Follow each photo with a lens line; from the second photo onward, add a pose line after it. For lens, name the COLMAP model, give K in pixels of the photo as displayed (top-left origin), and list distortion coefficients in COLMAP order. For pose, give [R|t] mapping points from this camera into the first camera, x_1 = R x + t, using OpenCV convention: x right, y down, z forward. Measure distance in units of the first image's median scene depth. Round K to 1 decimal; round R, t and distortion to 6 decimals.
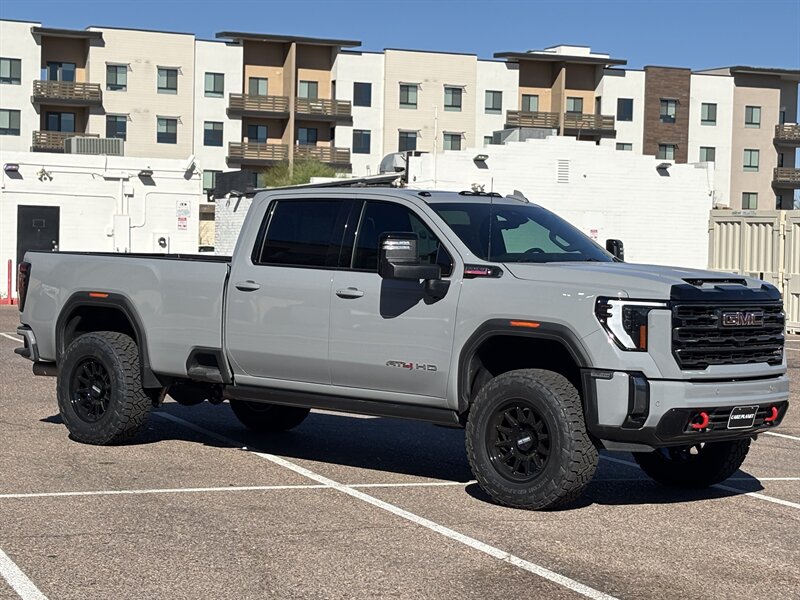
lens RADIAL K [[1806.8, 0, 400.0], [0, 1806.8, 300.0], [0, 0, 1]] dist [0.262364, -0.937200]
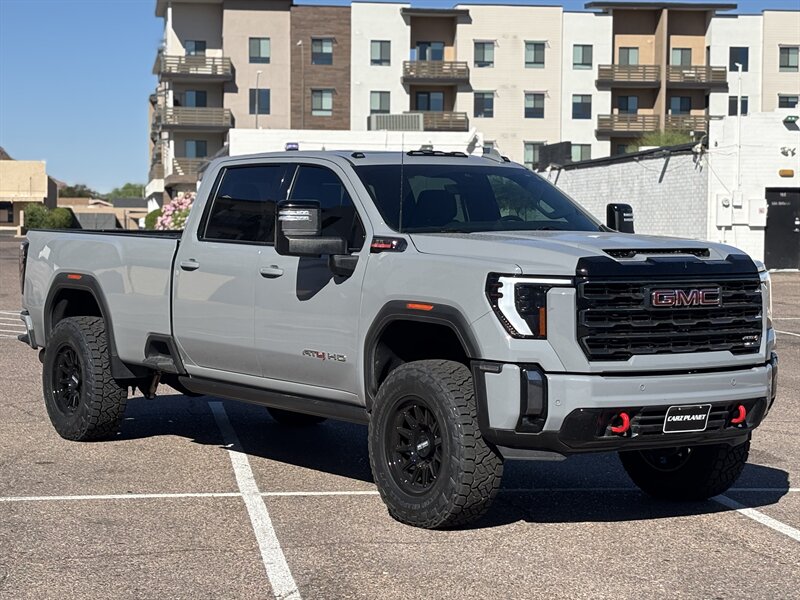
lens RADIAL K [[1806.8, 0, 400.0], [0, 1806.8, 300.0], [0, 0, 1]] dist [0.262364, -0.937200]
pose [[0.973891, -0.009319, -0.226825, 0.202558], [0.012407, 0.999849, 0.012191, -0.000059], [0.226677, -0.014687, 0.973859, 0.147938]]
